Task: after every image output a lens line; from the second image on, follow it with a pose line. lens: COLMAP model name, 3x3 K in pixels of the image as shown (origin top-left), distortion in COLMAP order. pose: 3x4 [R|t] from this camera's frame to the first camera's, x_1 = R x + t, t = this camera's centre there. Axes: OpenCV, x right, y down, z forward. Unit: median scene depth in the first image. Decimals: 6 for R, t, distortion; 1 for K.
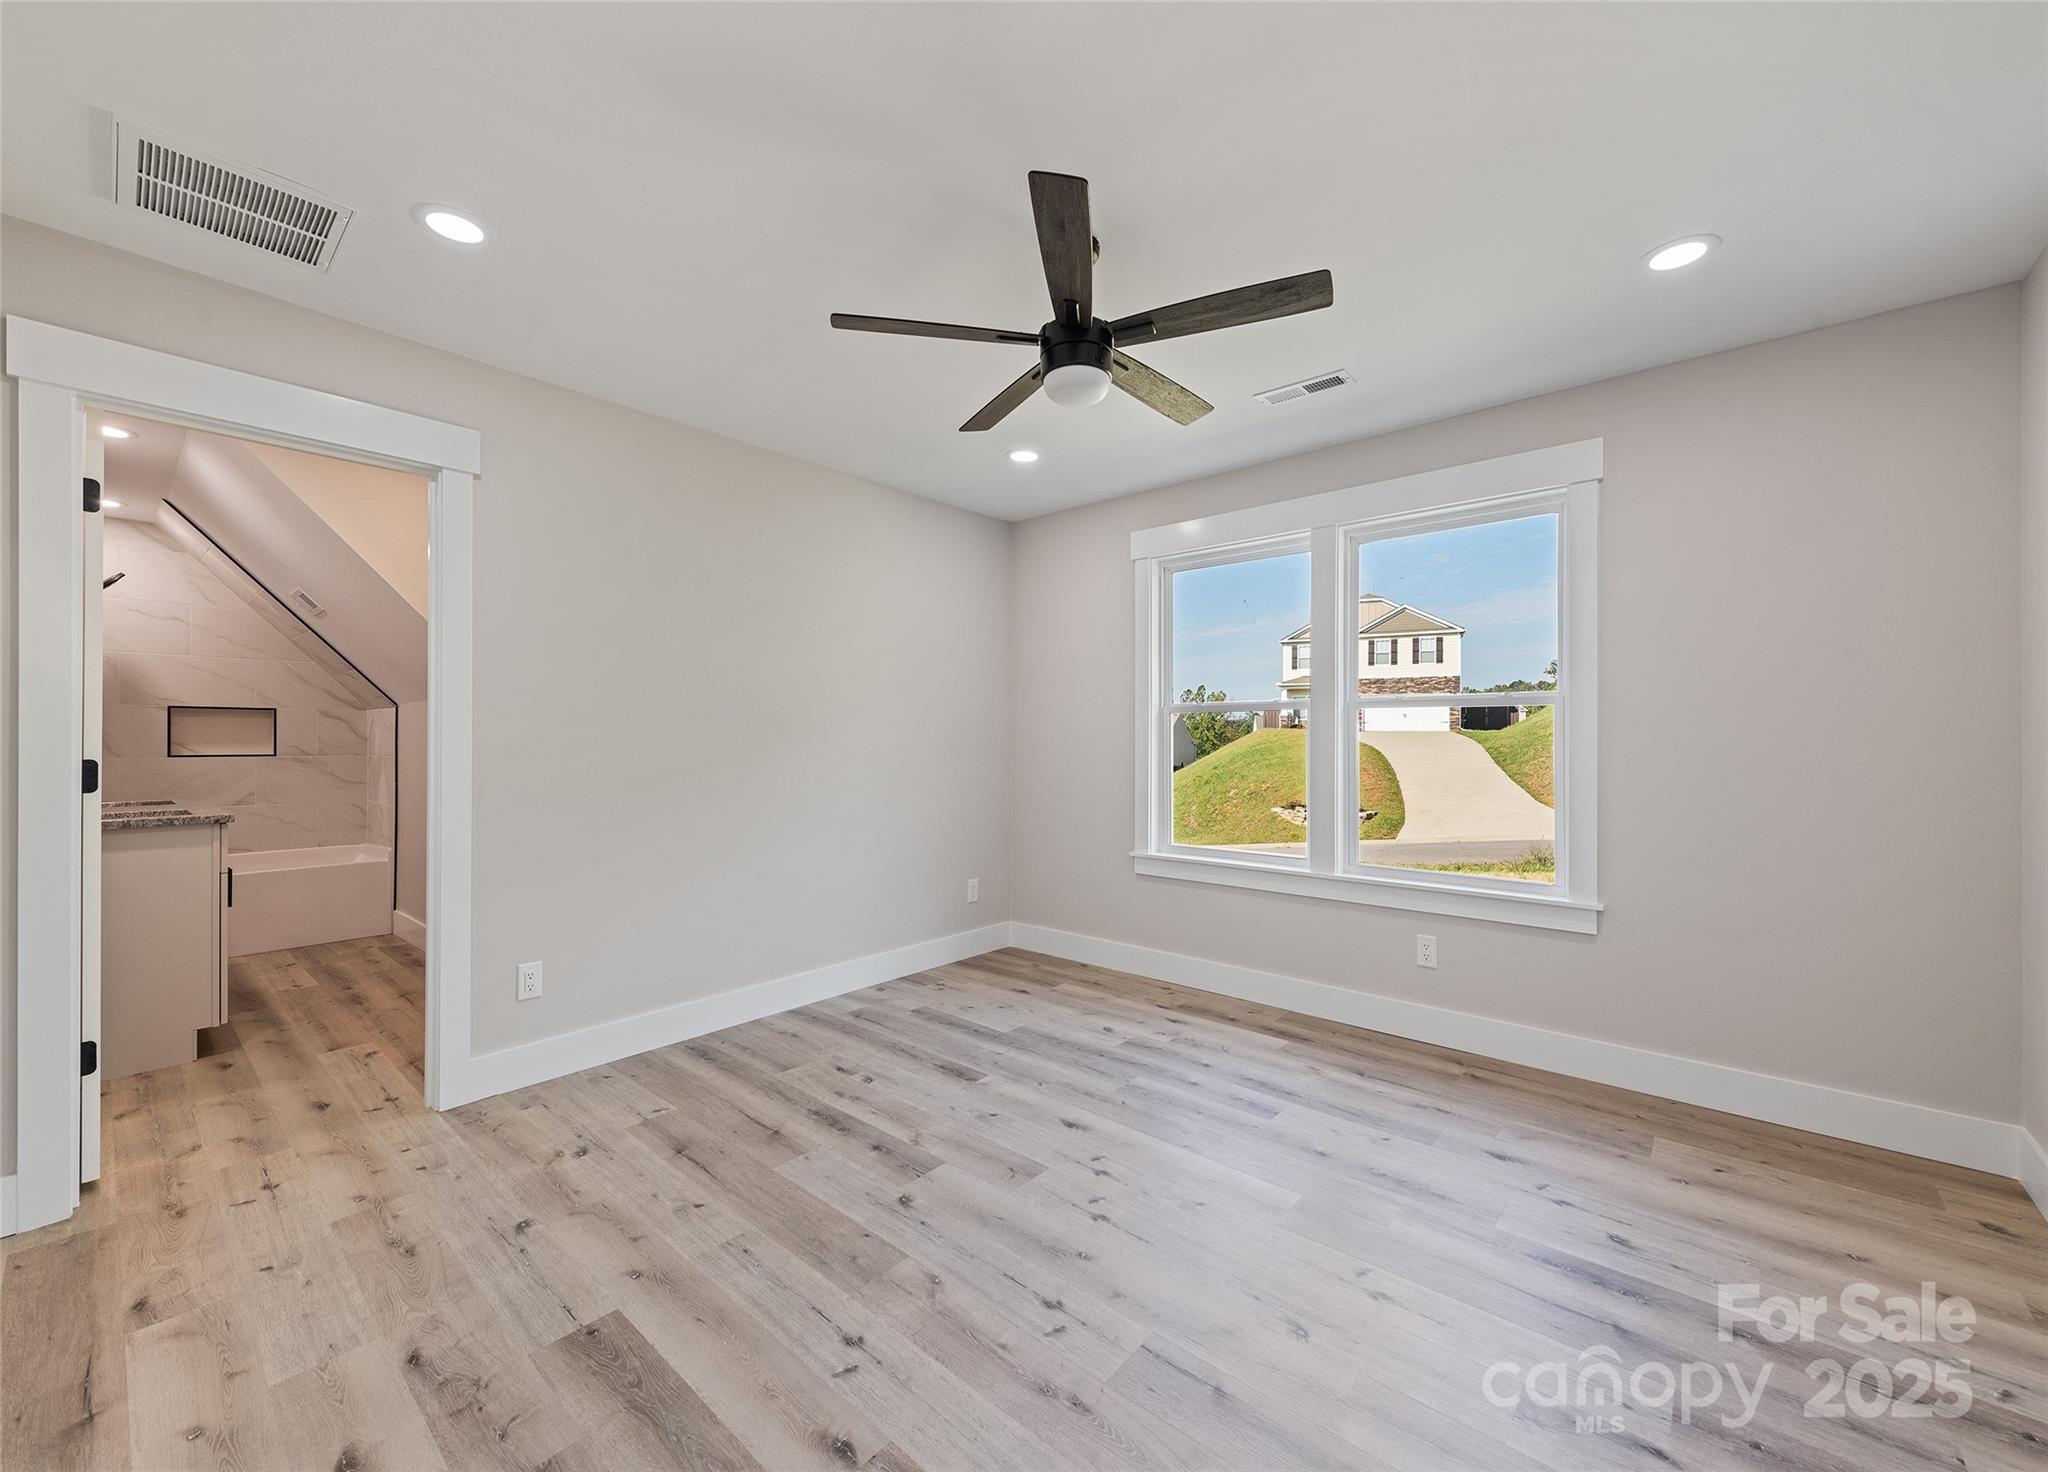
lens RADIAL K [[807.6, 0, 1024.0], [0, 807.6, 736.0], [0, 0, 1]] dist [0.008062, -0.000313]
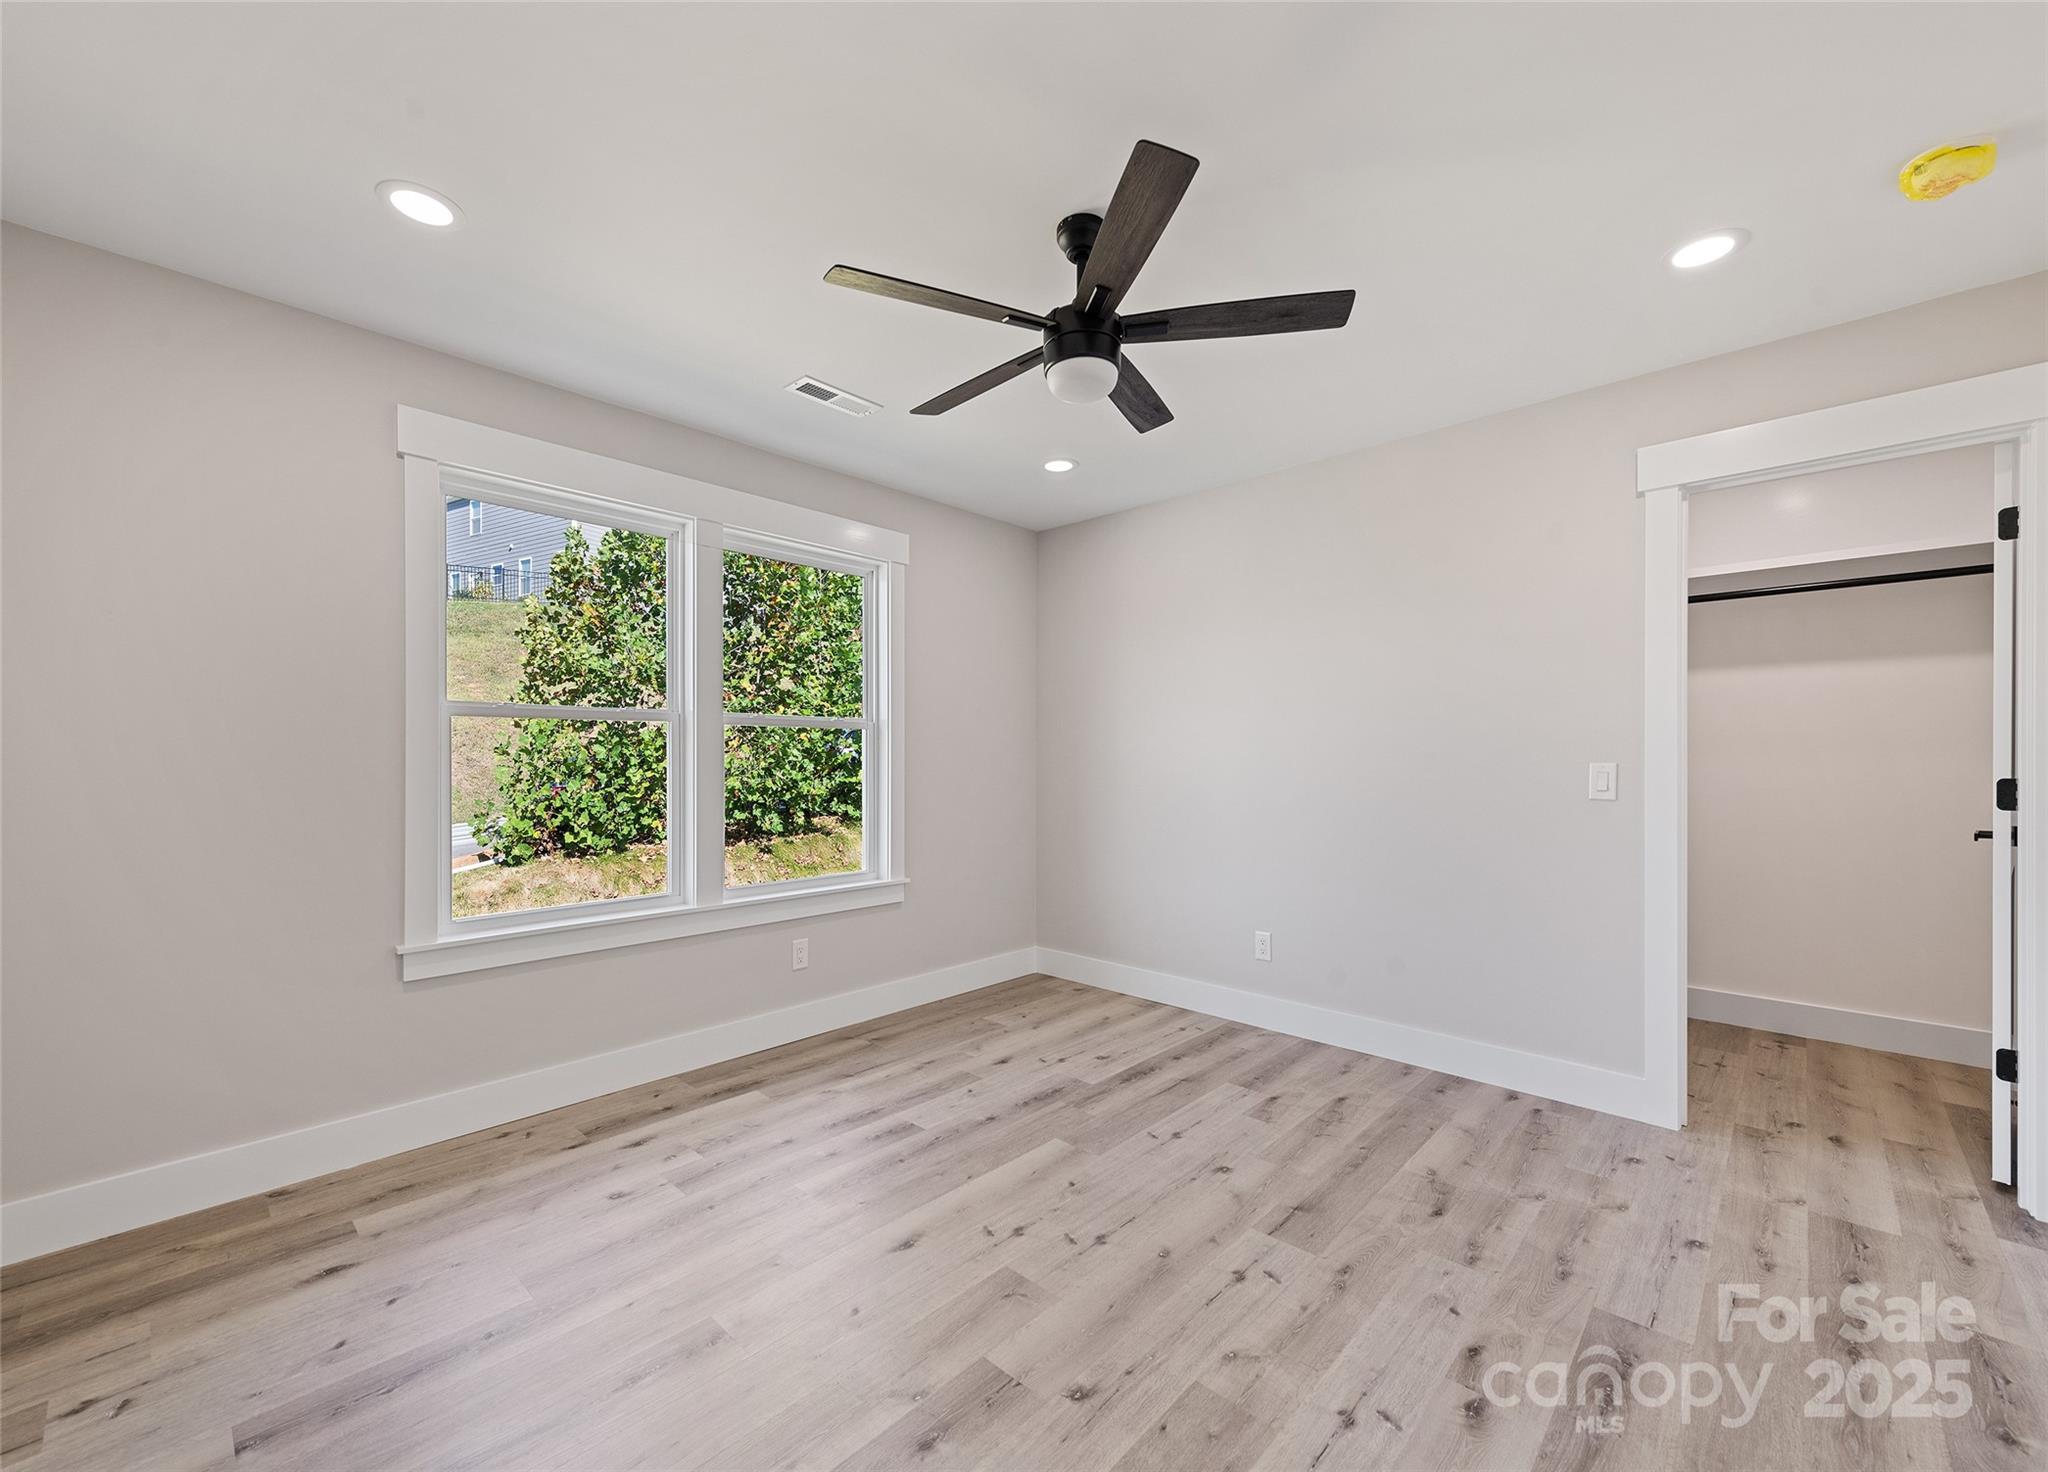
lens RADIAL K [[819.3, 0, 1026.5], [0, 819.3, 754.1], [0, 0, 1]] dist [0.002279, -0.000078]
pose [[0.041339, -0.000635, 0.999145, -0.686240], [-0.001123, 0.999999, 0.000682, 0.002069], [-0.999145, -0.001150, 0.041339, 0.794649]]
